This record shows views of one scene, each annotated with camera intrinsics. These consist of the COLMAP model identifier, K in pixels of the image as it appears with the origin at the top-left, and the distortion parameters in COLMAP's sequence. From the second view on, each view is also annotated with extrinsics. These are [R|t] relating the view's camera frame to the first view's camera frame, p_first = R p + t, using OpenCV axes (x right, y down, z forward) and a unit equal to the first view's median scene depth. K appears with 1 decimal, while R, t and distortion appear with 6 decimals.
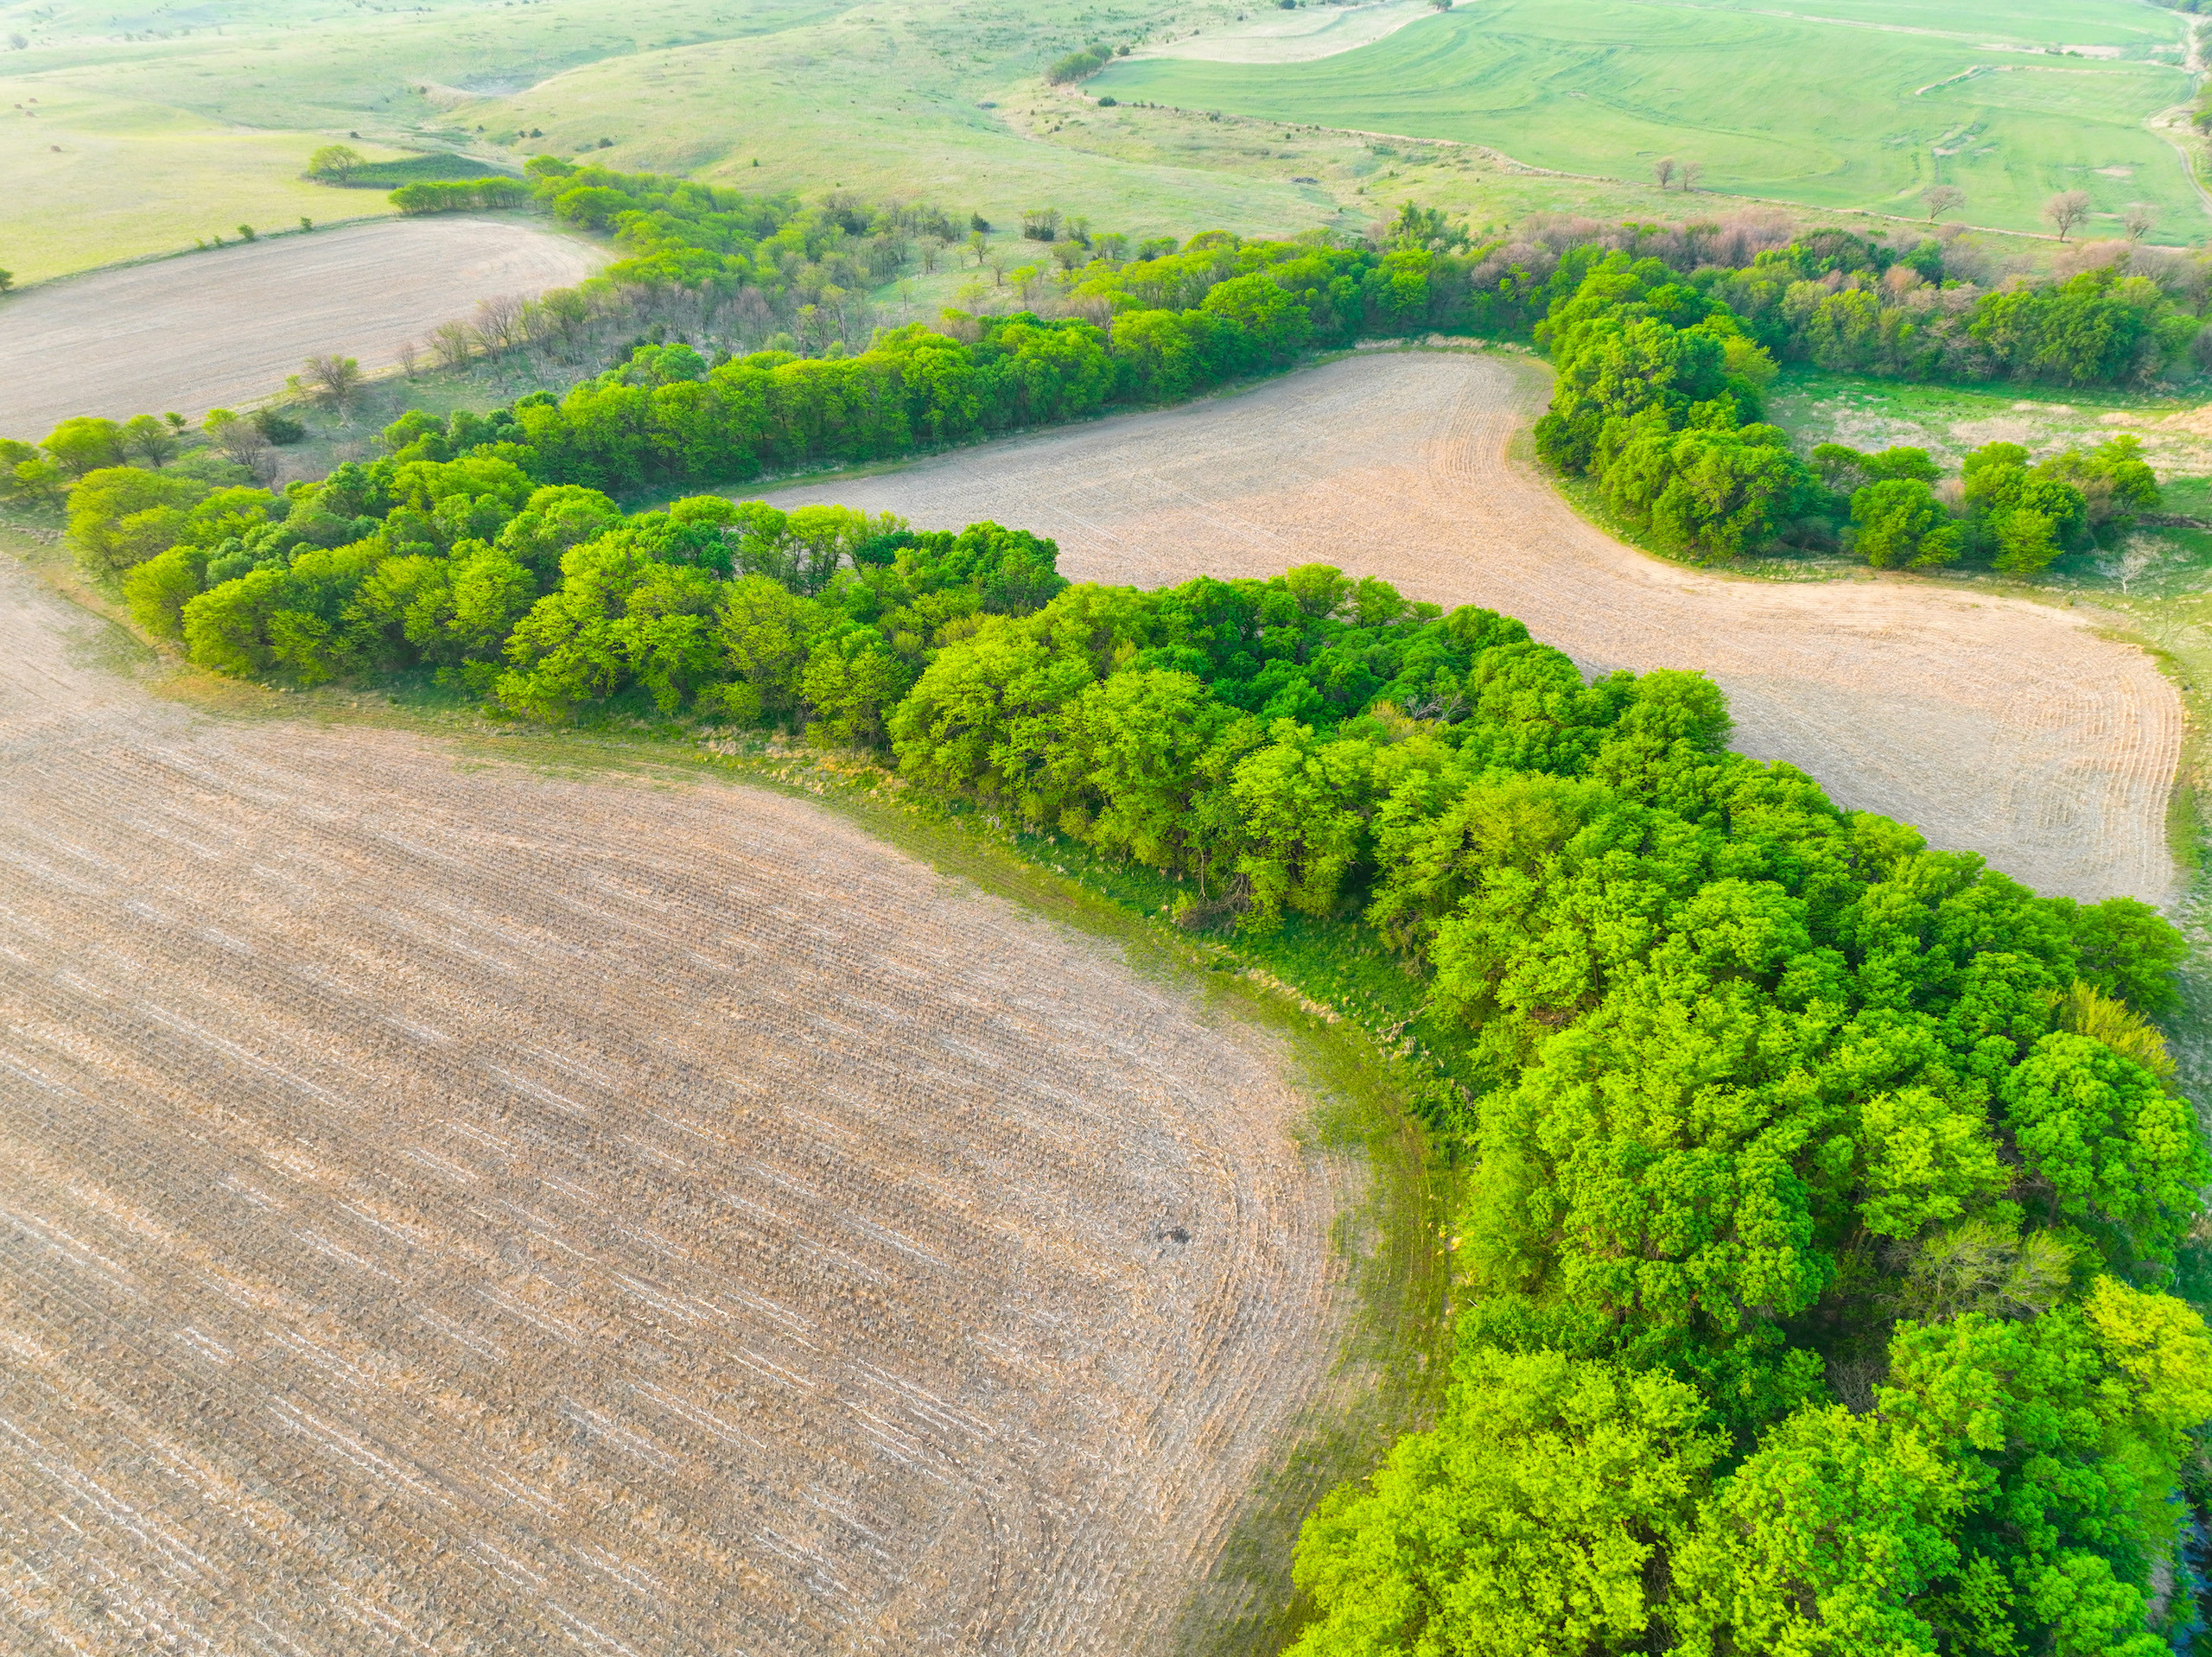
lens RADIAL K [[1545.8, 0, 1106.0], [0, 1545.8, 828.5], [0, 0, 1]] dist [0.000498, 0.019041]
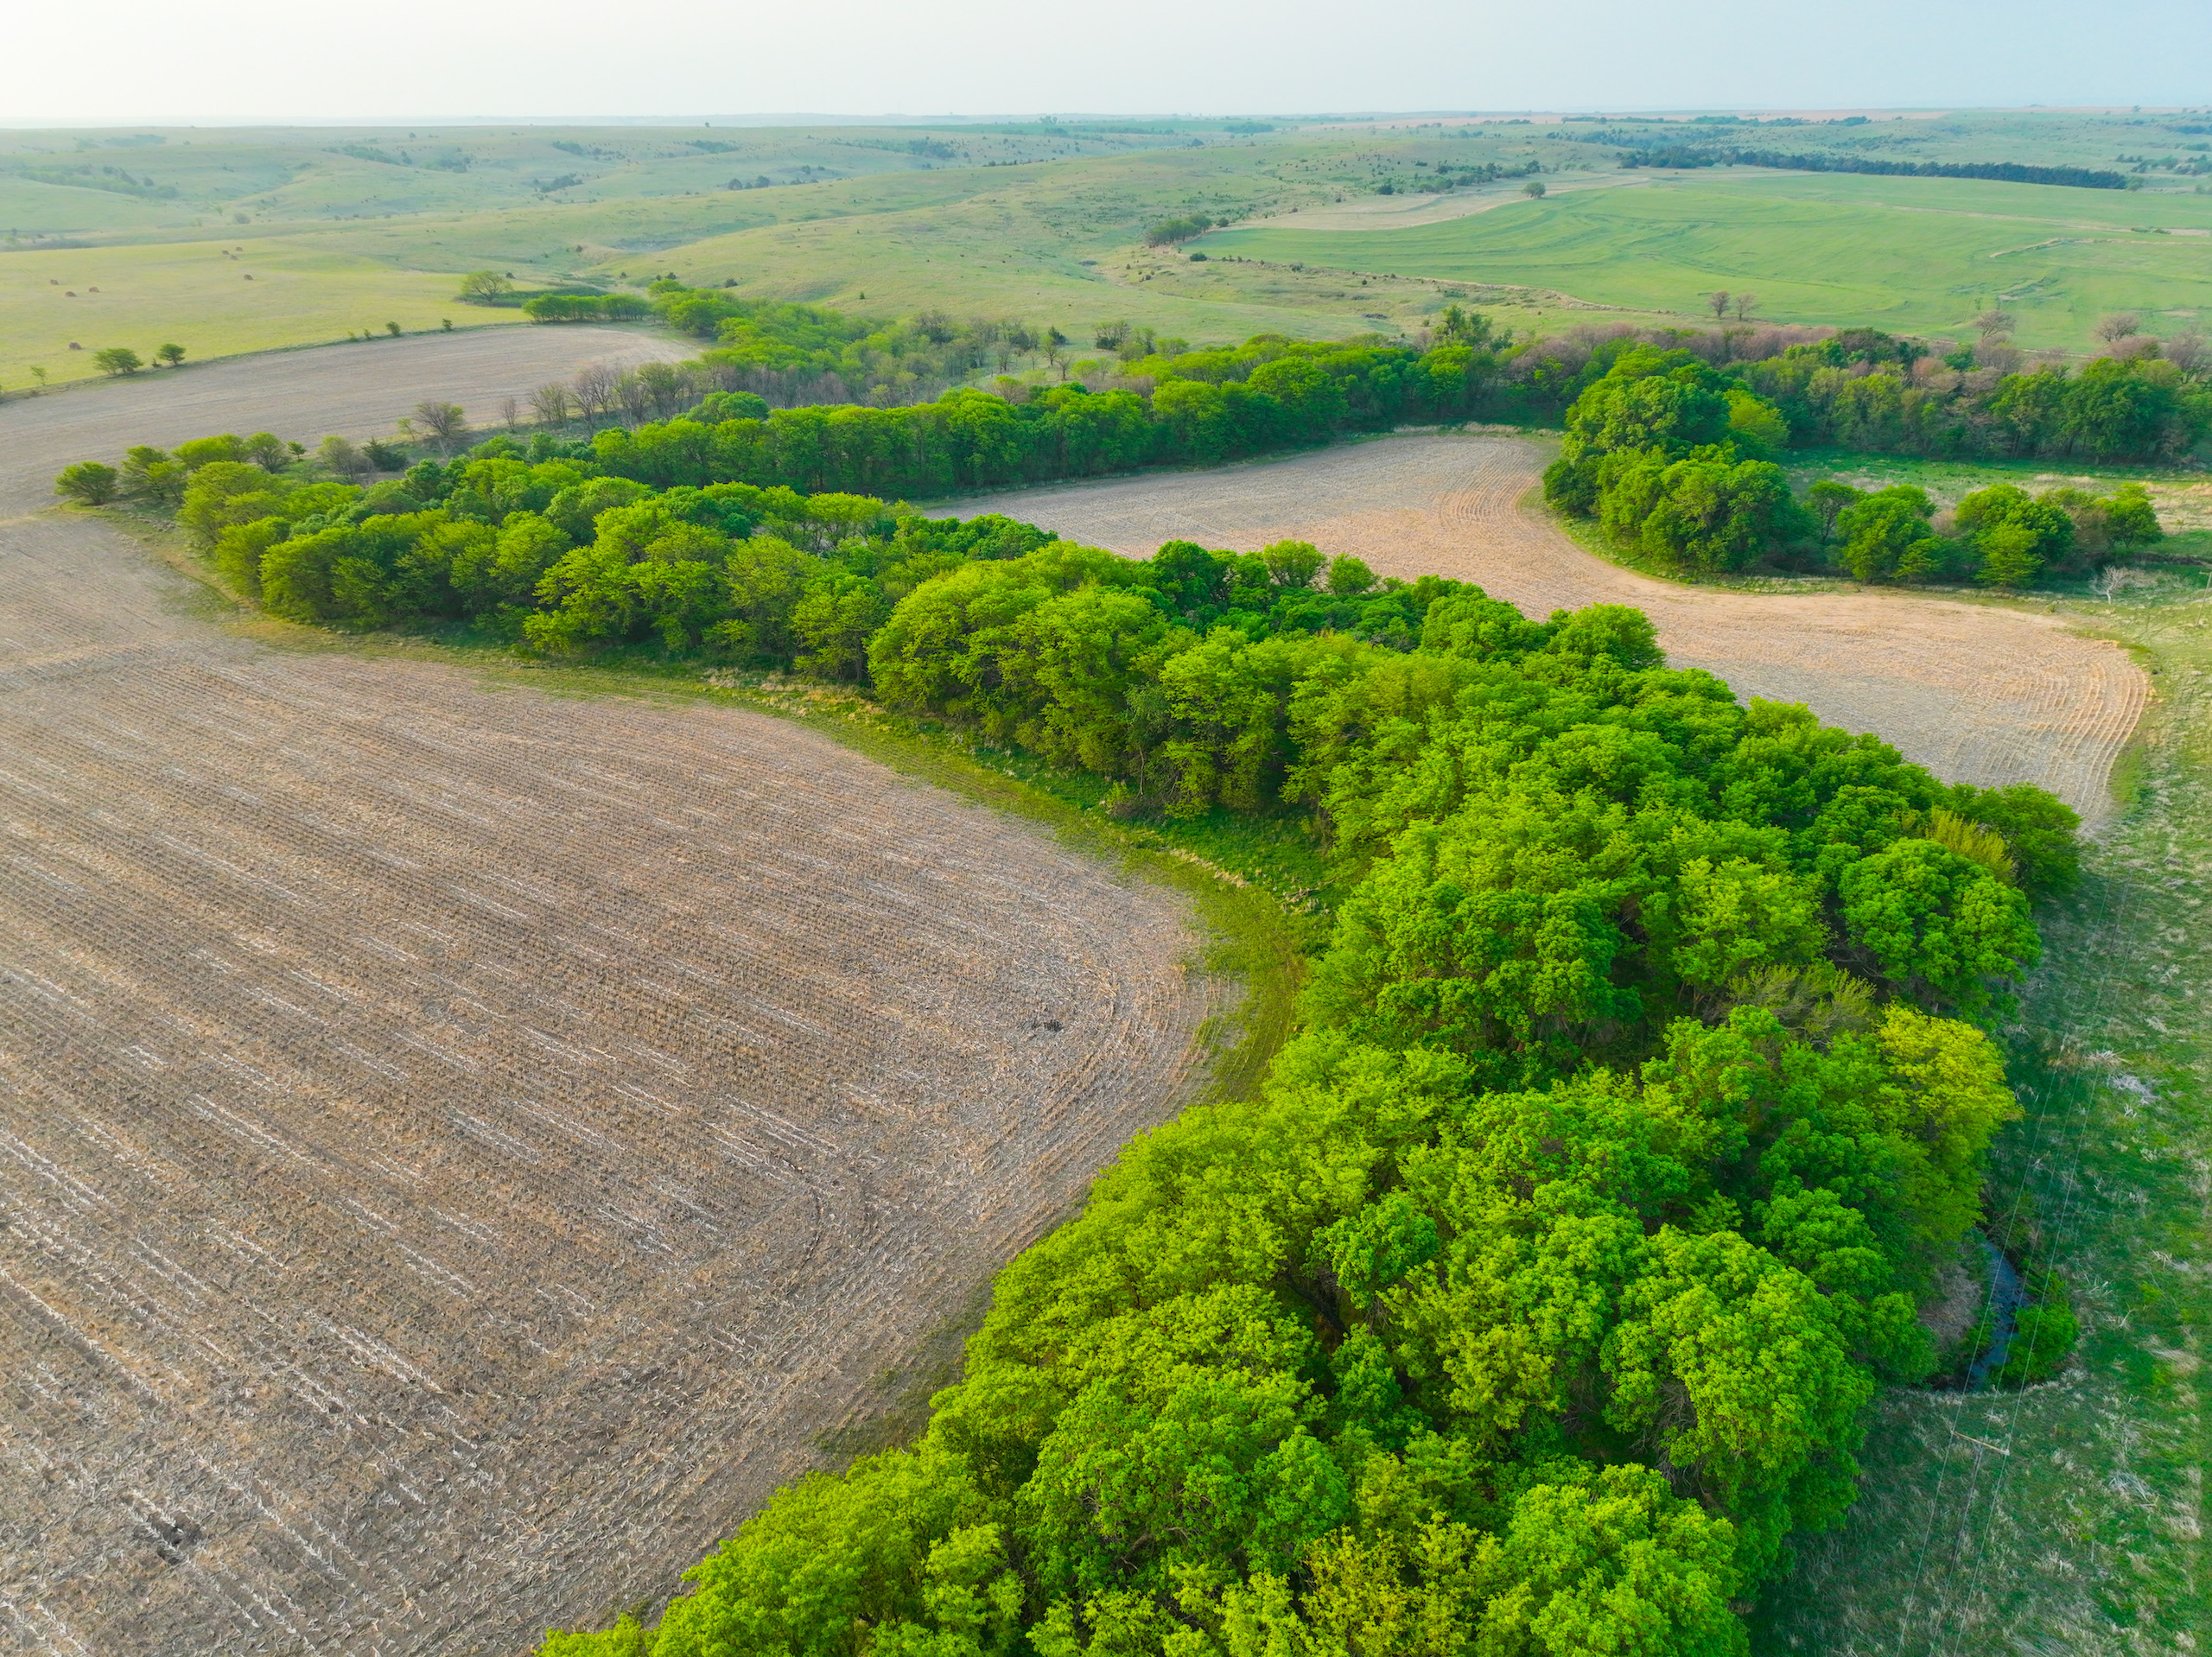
lens RADIAL K [[1545.8, 0, 1106.0], [0, 1545.8, 828.5], [0, 0, 1]] dist [0.000498, 0.019041]
pose [[0.996469, 0.033433, -0.077023, 0.128414], [-0.042651, 0.991695, -0.121331, 0.206596], [0.072327, 0.124188, 0.989619, -0.038371]]
